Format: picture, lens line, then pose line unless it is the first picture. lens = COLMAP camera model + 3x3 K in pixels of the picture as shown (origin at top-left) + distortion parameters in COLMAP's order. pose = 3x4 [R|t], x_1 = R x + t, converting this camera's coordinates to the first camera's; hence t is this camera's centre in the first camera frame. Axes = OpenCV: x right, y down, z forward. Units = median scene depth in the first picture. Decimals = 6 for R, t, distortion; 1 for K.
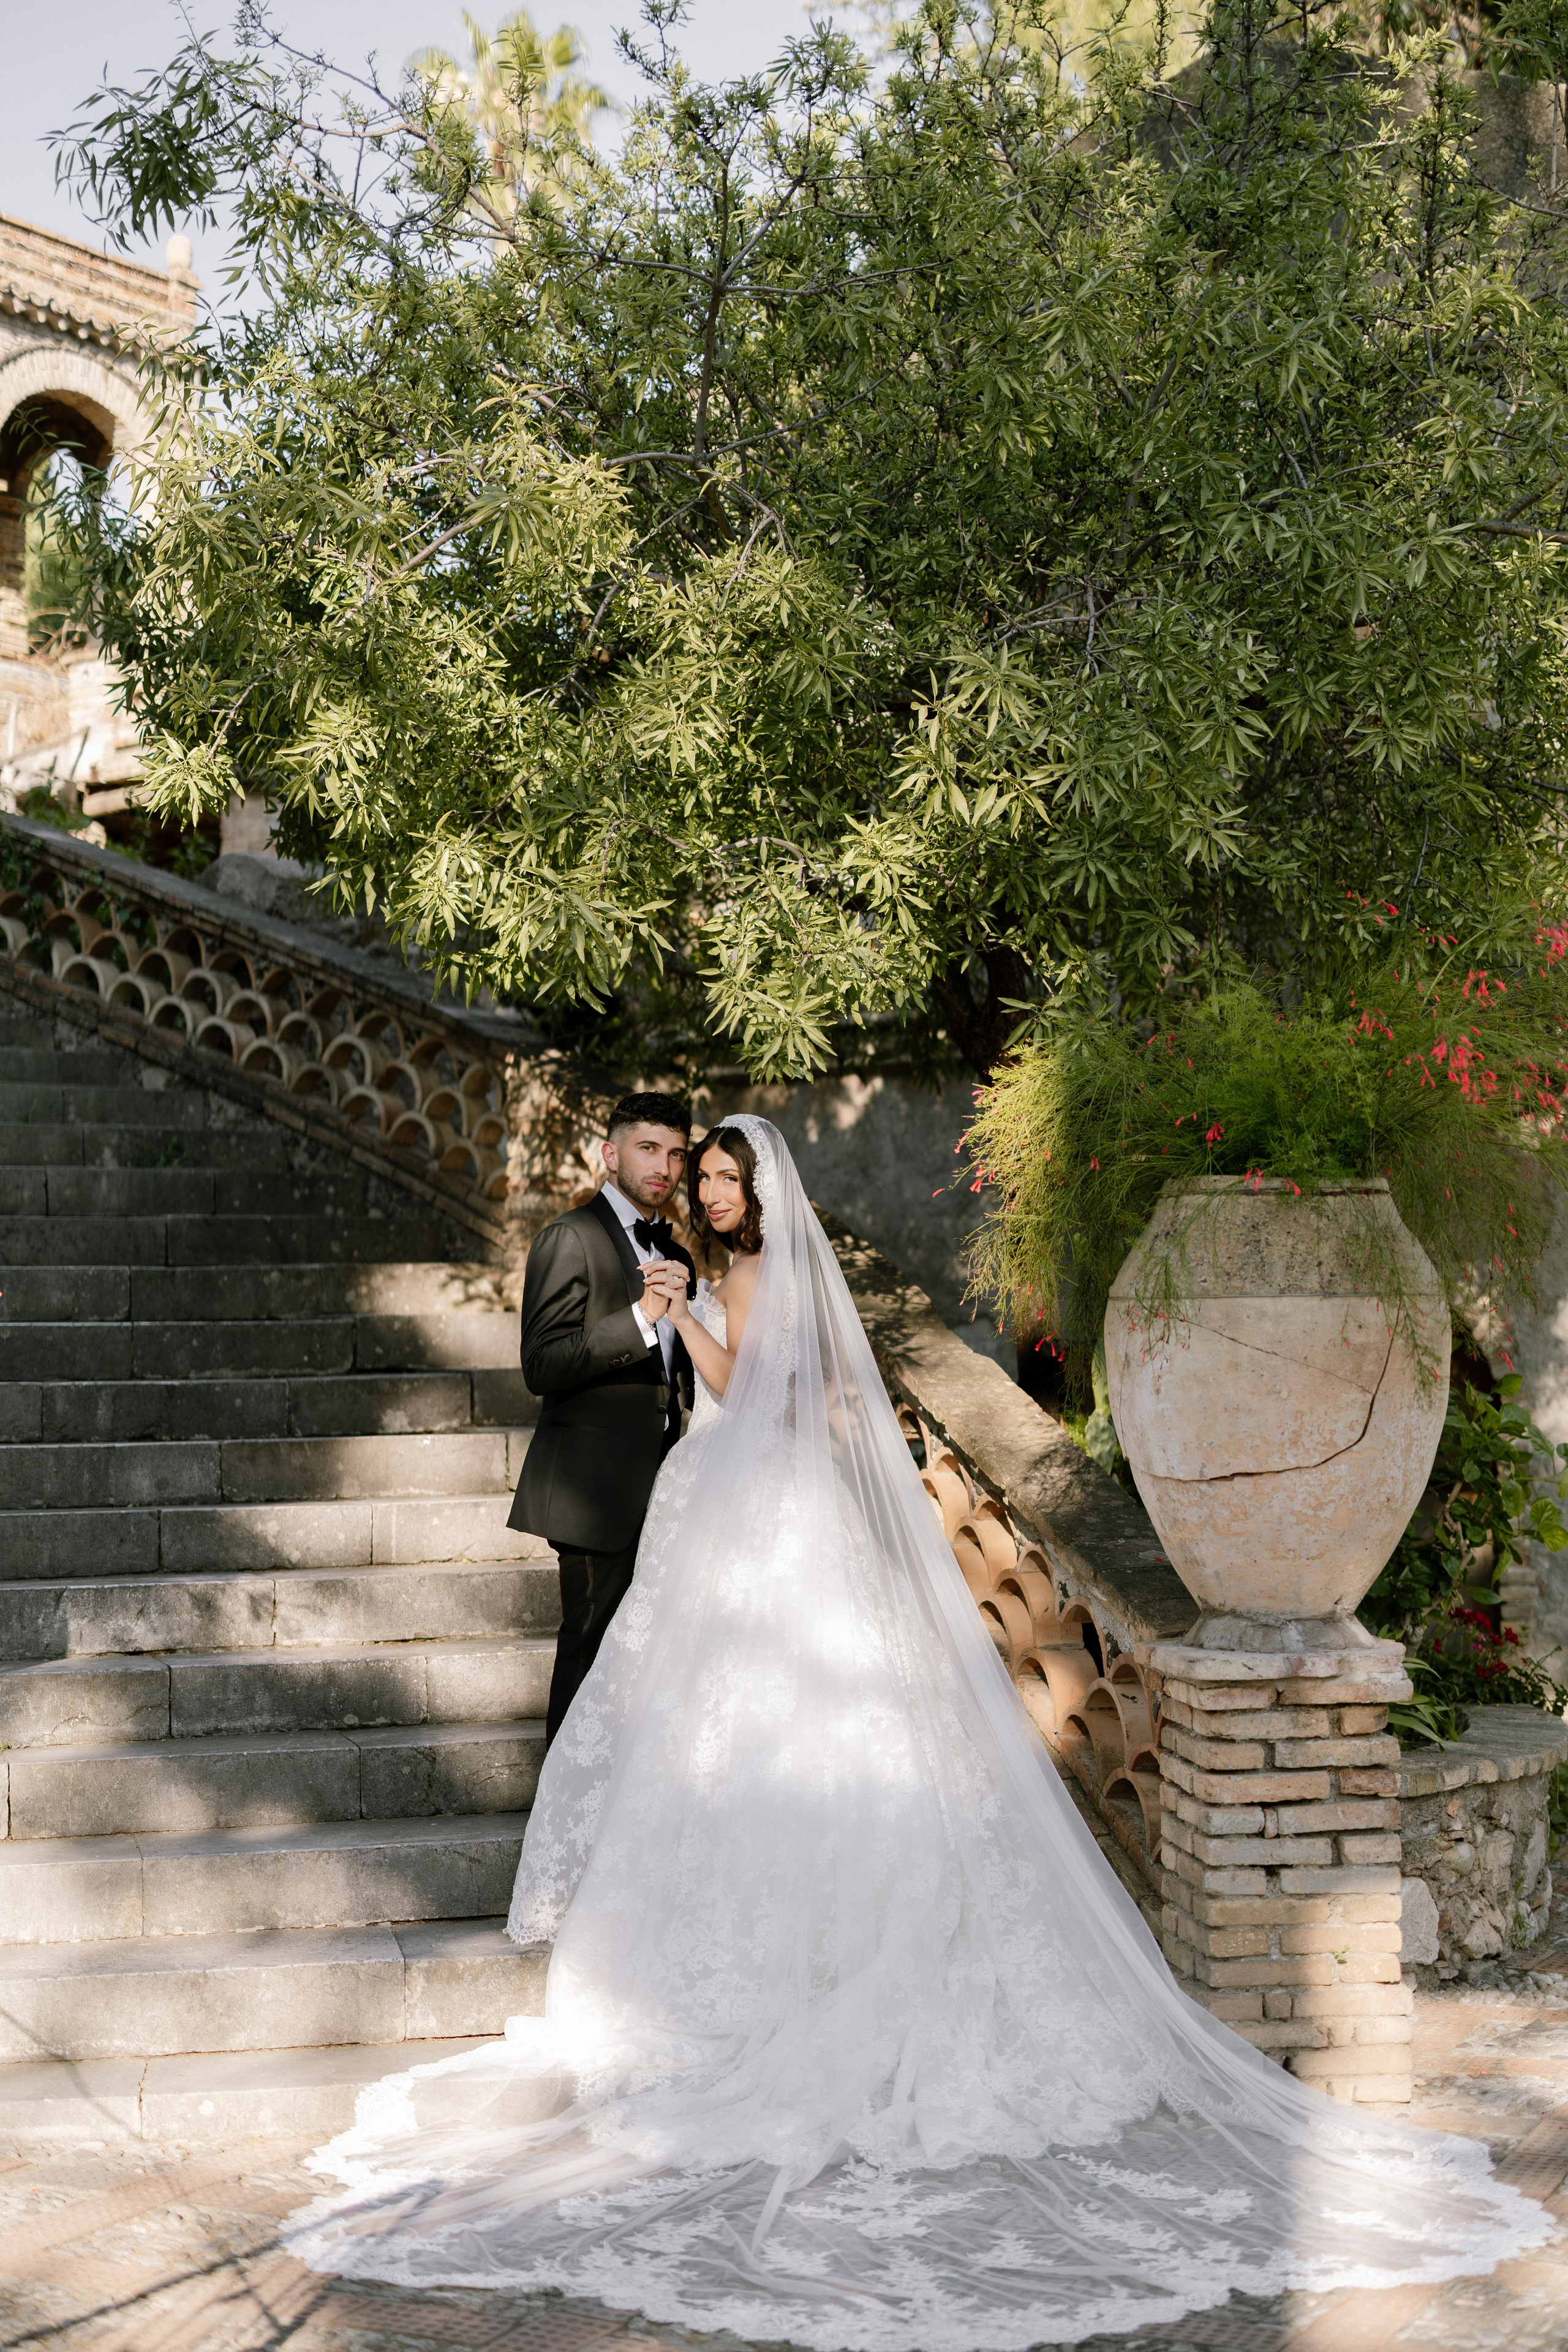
lens RADIAL K [[3355.1, 0, 784.0], [0, 3355.1, 1176.0], [0, 0, 1]] dist [0.031200, 0.062912]
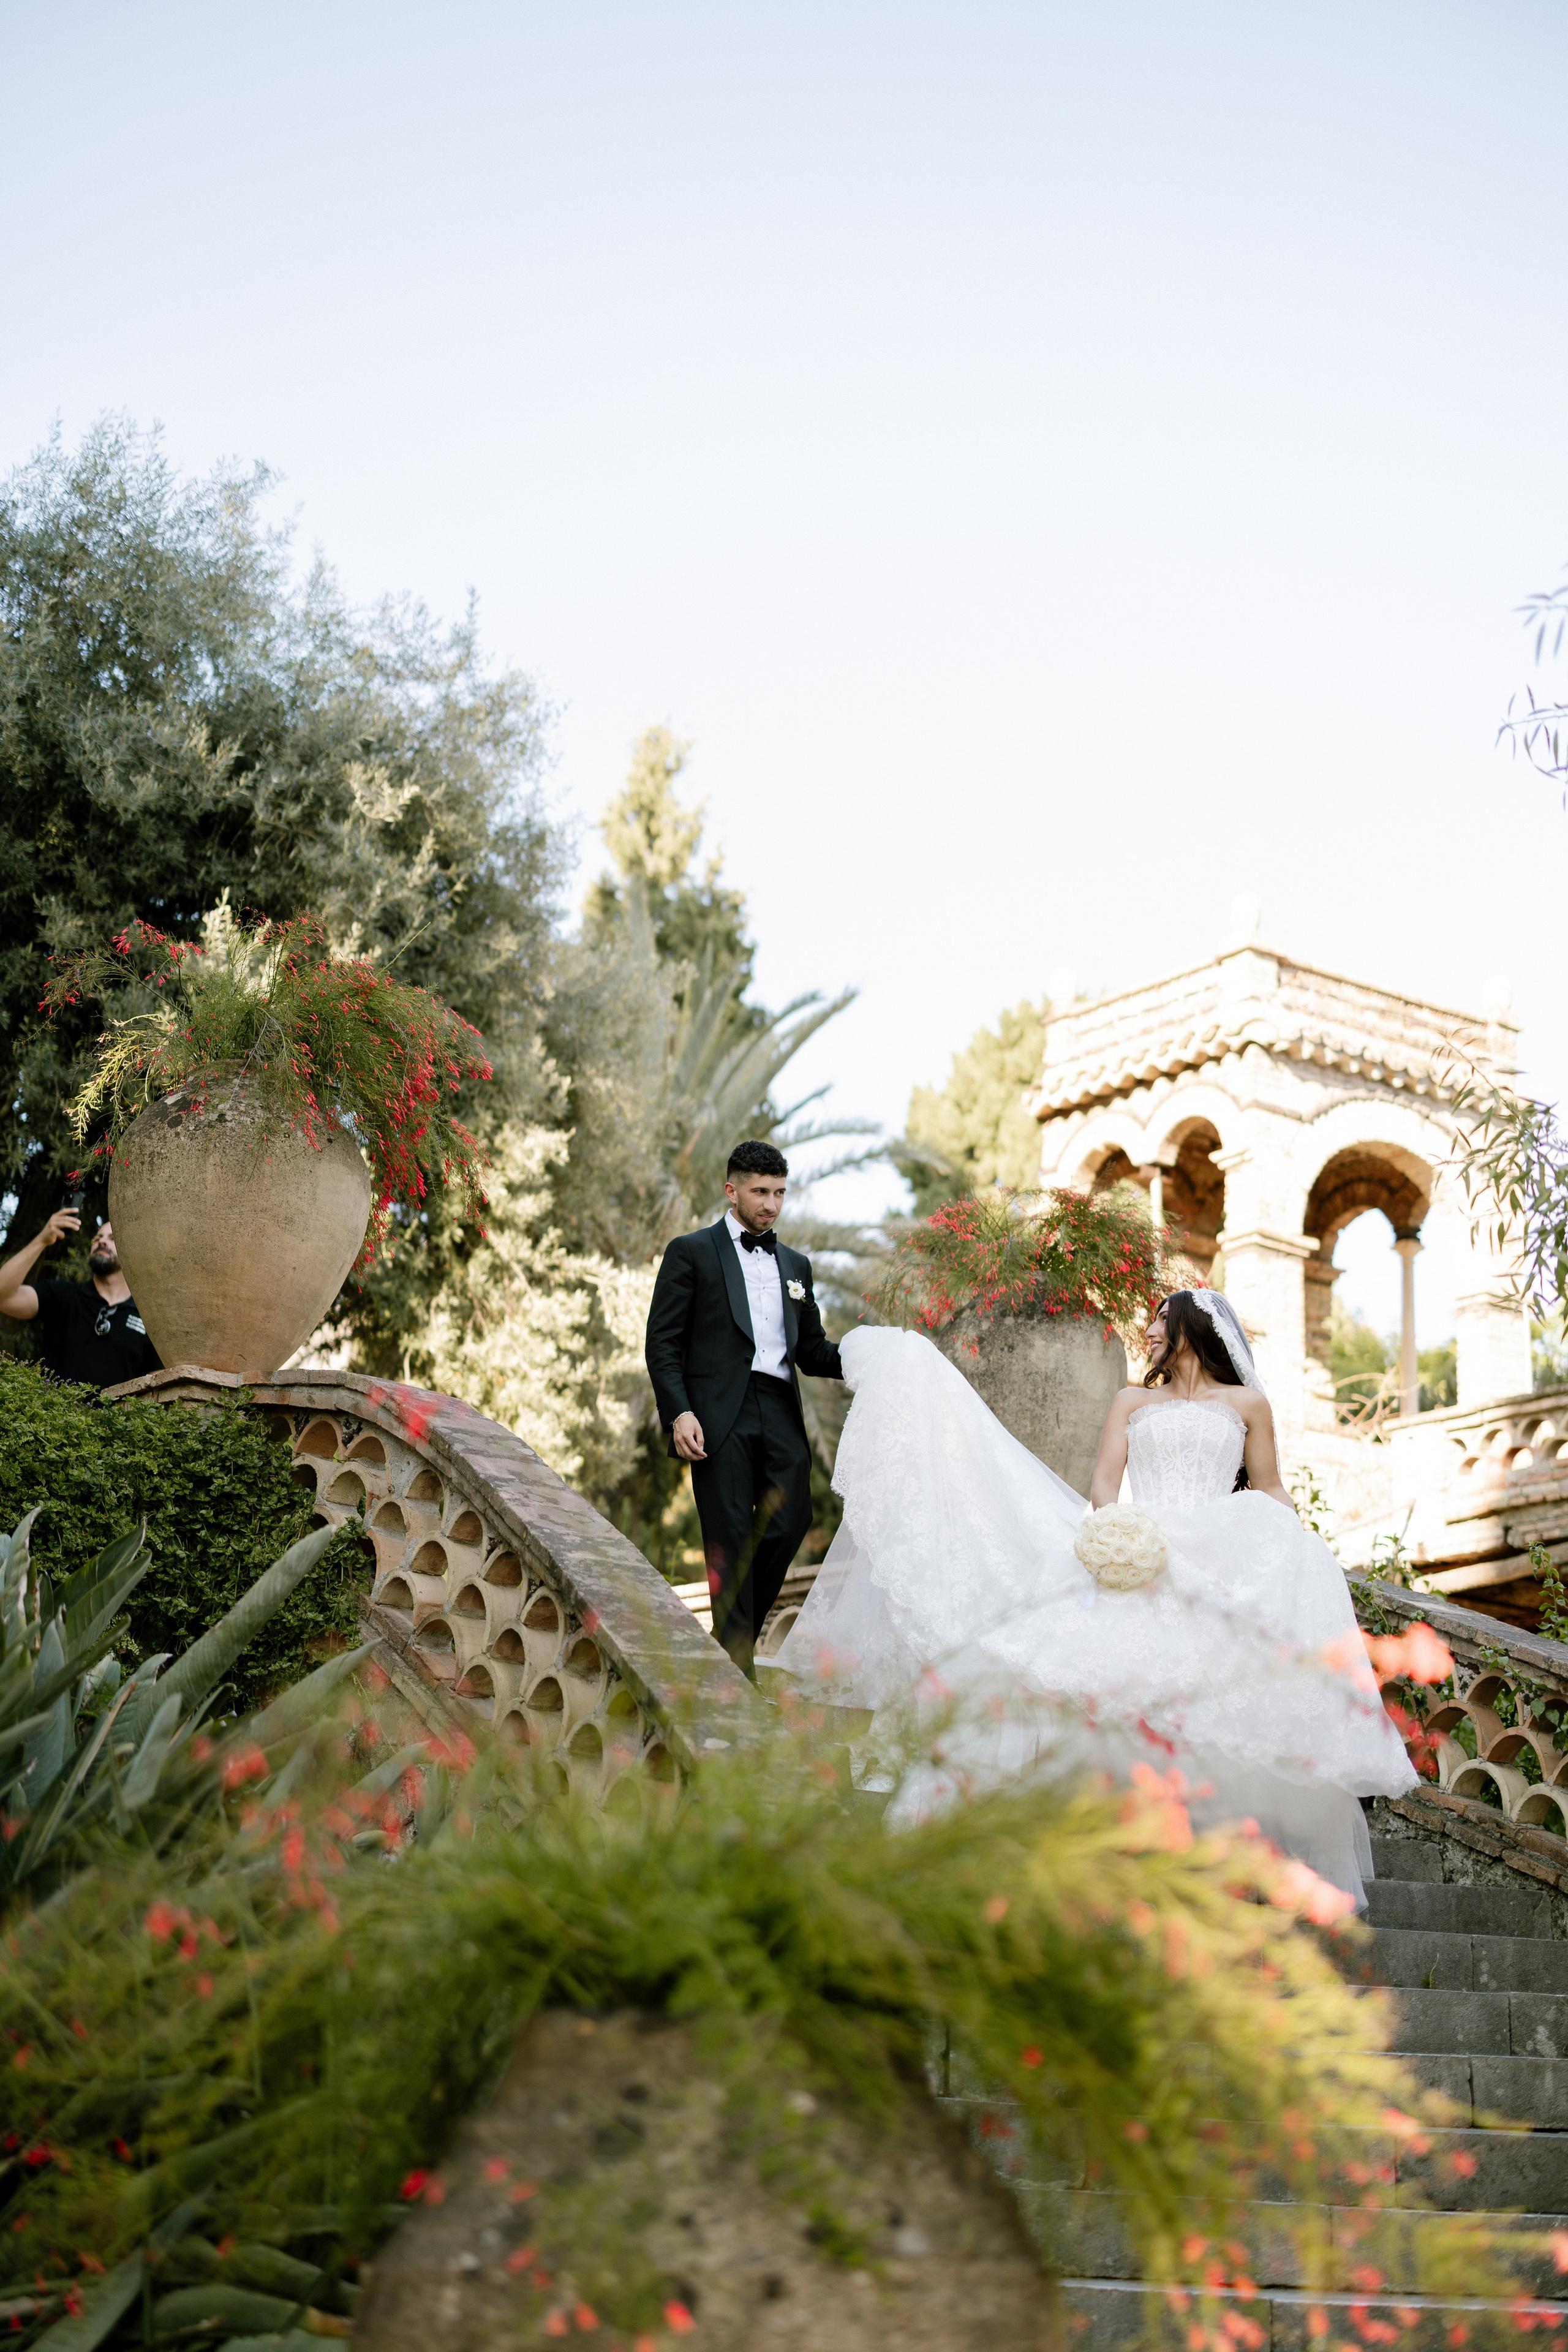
lens RADIAL K [[3355.1, 0, 784.0], [0, 3355.1, 1176.0], [0, 0, 1]] dist [0.031200, 0.062912]
pose [[0.933520, -0.053955, -0.354443, -0.039766], [-0.031138, 0.972675, -0.230075, -0.006794], [0.357171, 0.225816, 0.906331, 0.108083]]
